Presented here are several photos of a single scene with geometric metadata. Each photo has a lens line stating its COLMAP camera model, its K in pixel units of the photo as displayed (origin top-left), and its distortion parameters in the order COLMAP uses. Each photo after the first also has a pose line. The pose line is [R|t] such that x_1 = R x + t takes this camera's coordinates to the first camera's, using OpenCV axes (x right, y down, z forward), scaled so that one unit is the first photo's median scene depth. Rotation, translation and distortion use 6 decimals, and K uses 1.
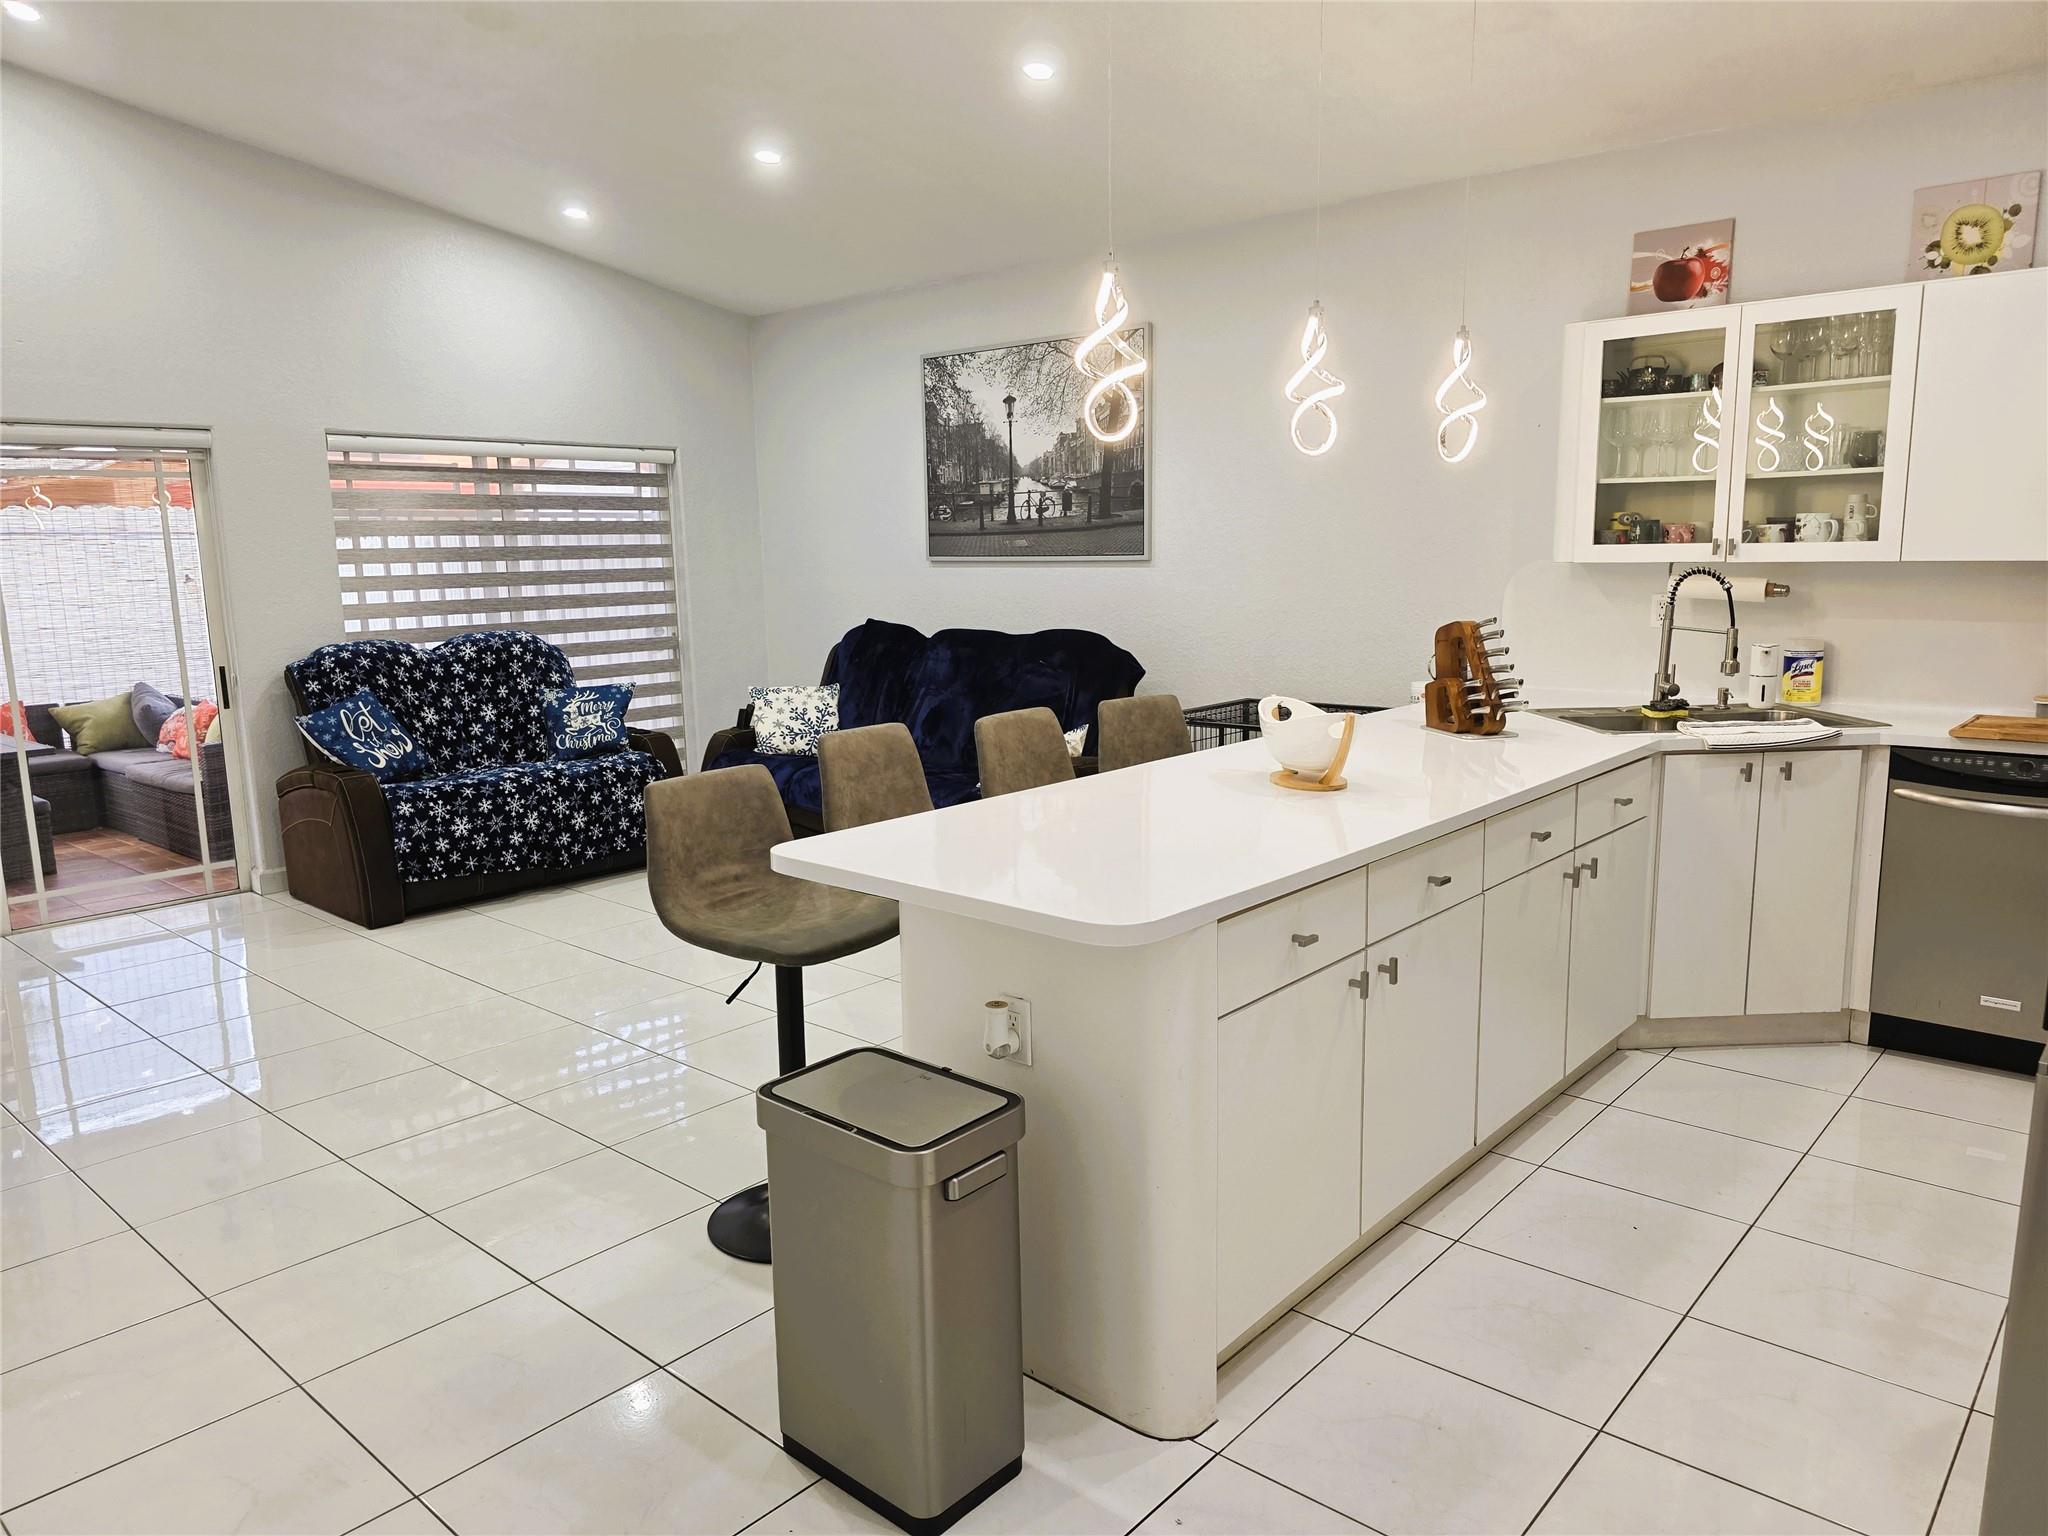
lens RADIAL K [[1387.0, 0, 1033.1], [0, 1387.0, 767.8], [0, 0, 1]] dist [0.060325, -0.045680]
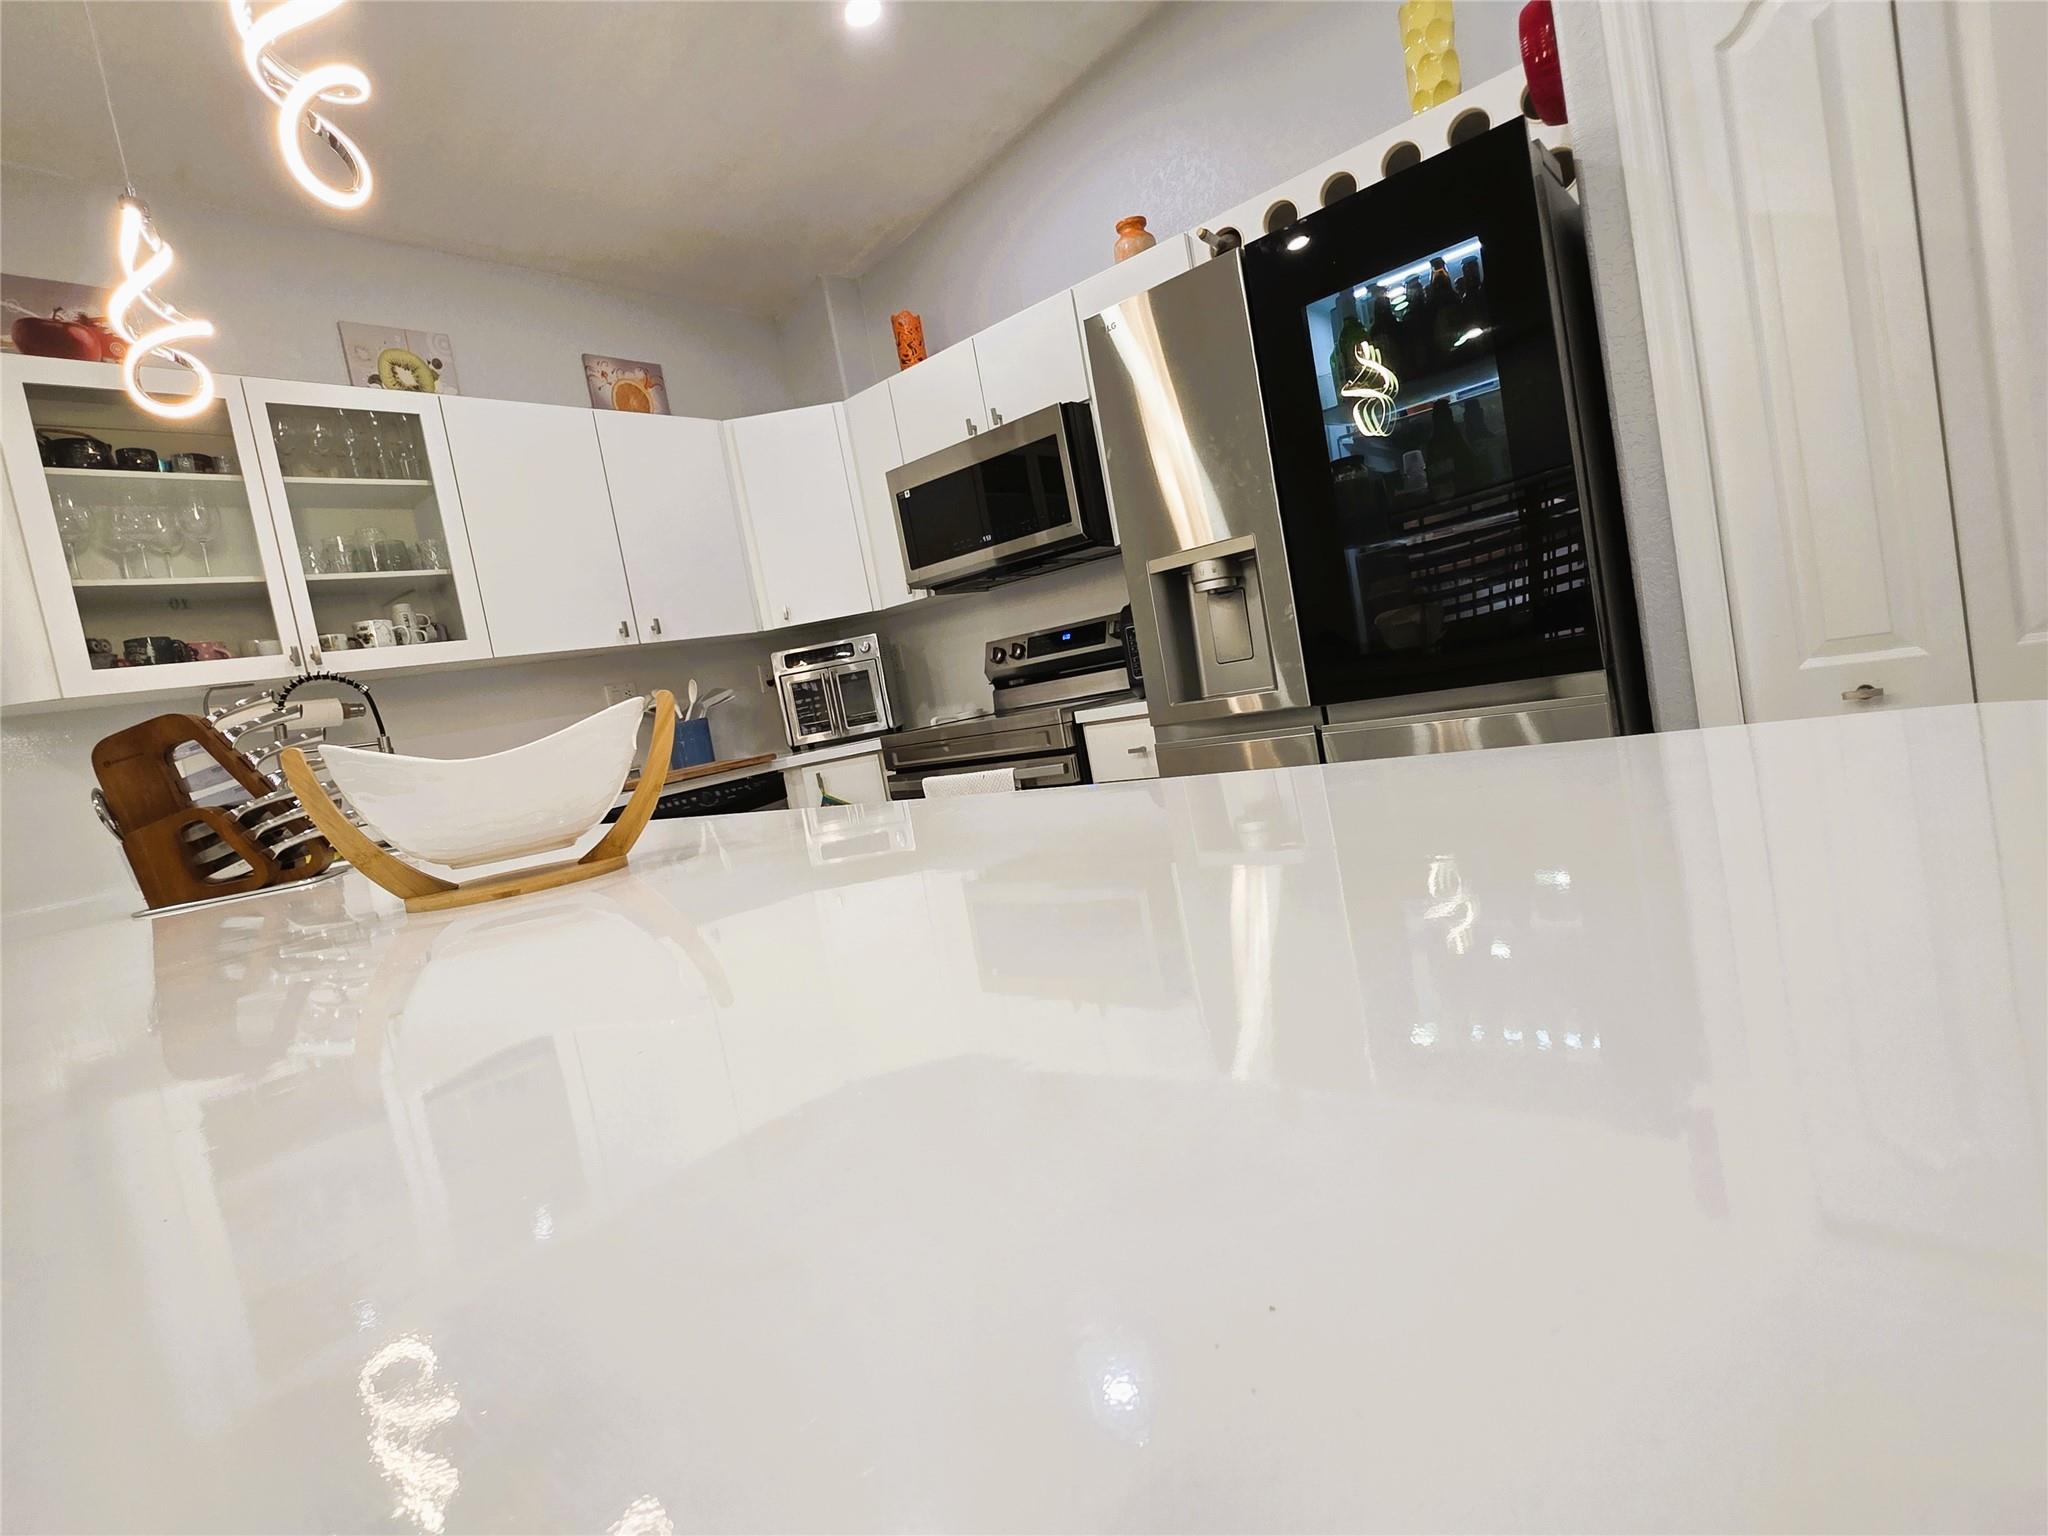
lens RADIAL K [[991.4, 0, 1026.1], [0, 991.4, 743.3], [0, 0, 1]] dist [-0.007891, 0.003516]
pose [[-0.027255, -0.046321, 0.998555, -0.077851], [0.333573, 0.941246, 0.052767, 0.001505], [-0.942330, 0.334529, -0.010202, 0.465062]]
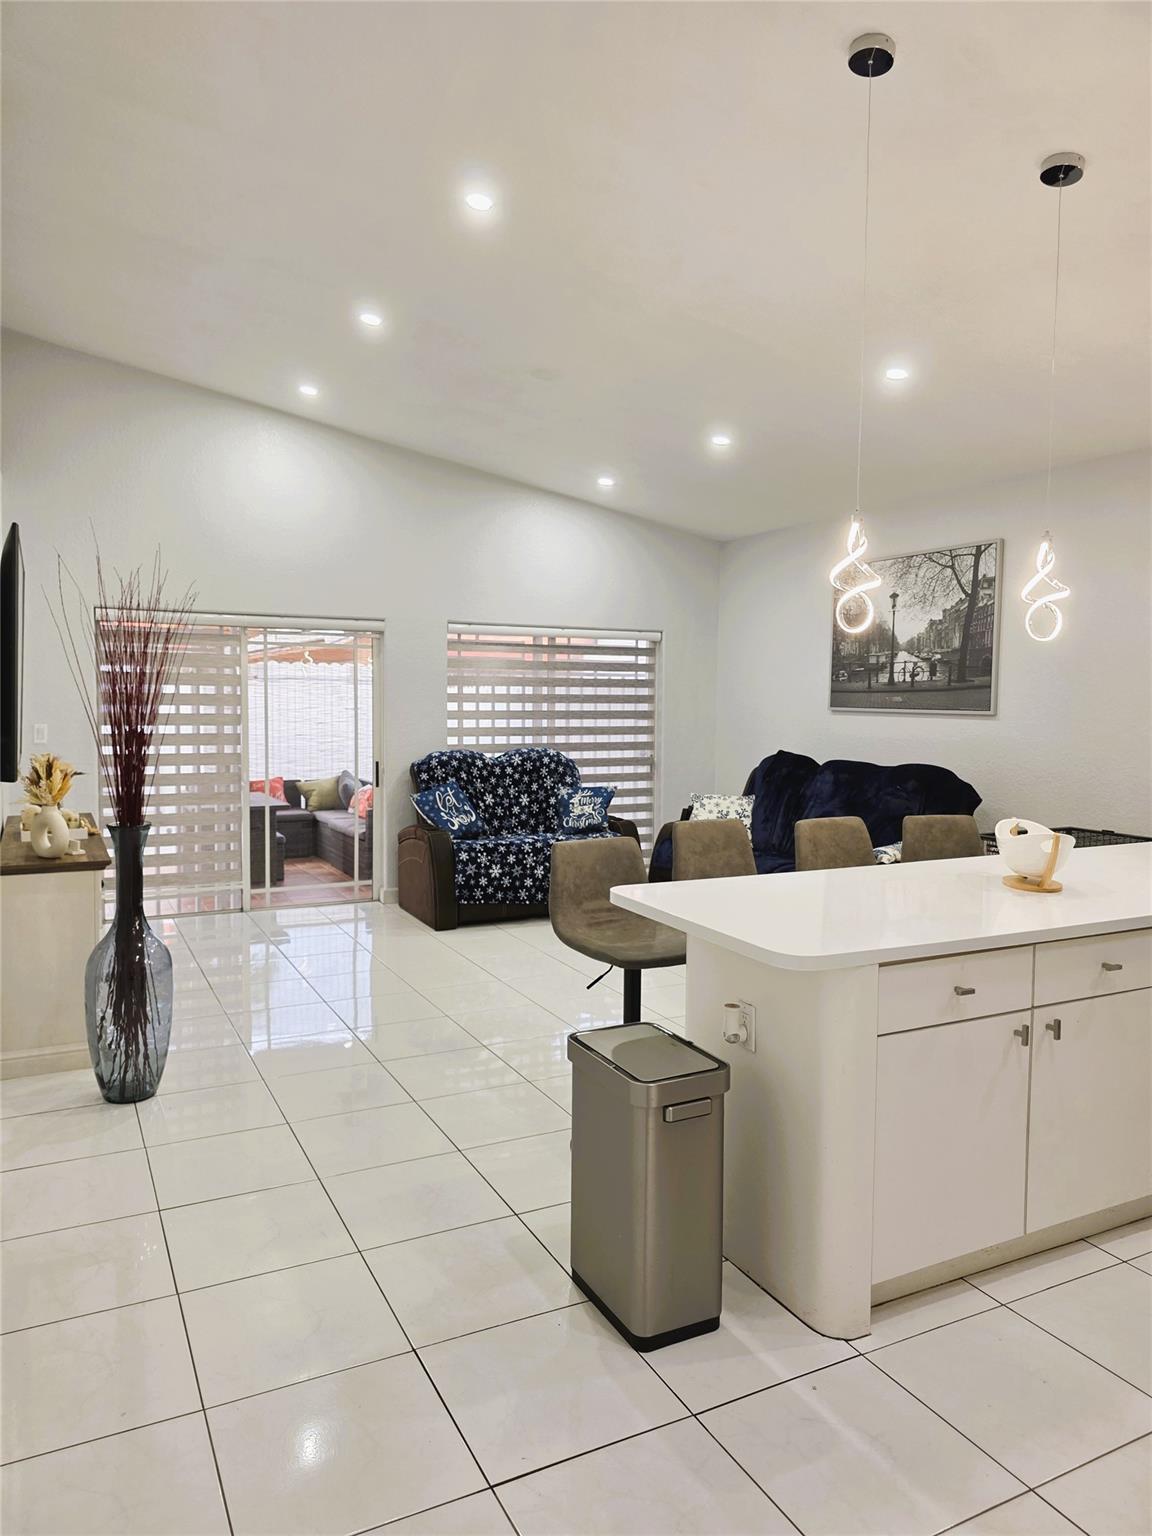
lens RADIAL K [[1040.3, 0, 570.0], [0, 1040.3, 756.7], [0, 0, 1]] dist [0.060325, -0.045680]
pose [[0.927876, 0.048012, -0.369785, 0.085028], [-0.085031, 0.992792, -0.084461, 0.006179], [0.363064, 0.109812, 0.925270, -0.050510]]
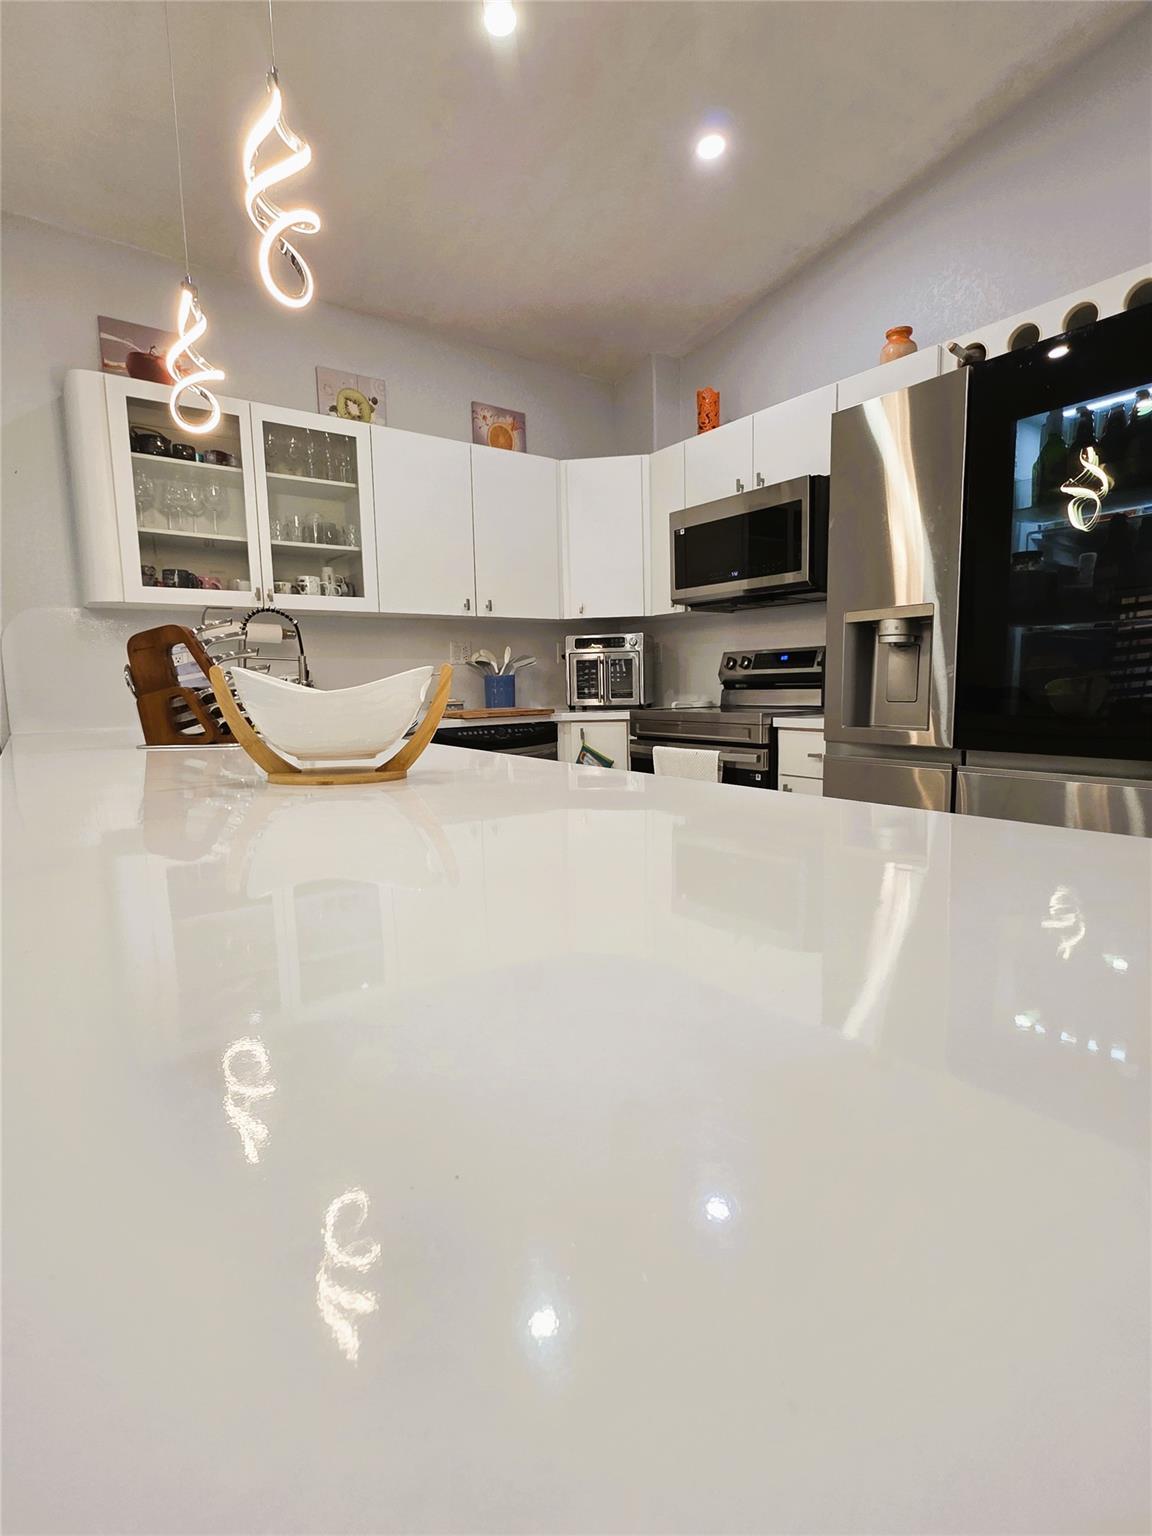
lens RADIAL K [[743.5, 0, 596.3], [0, 743.5, 767.7], [0, 0, 1]] dist [-0.007891, 0.003516]
pose [[0.202078, -0.103065, 0.973931, -0.081220], [0.172263, 0.982684, 0.068249, 0.000037], [-0.964101, 0.153981, 0.216333, 0.444411]]
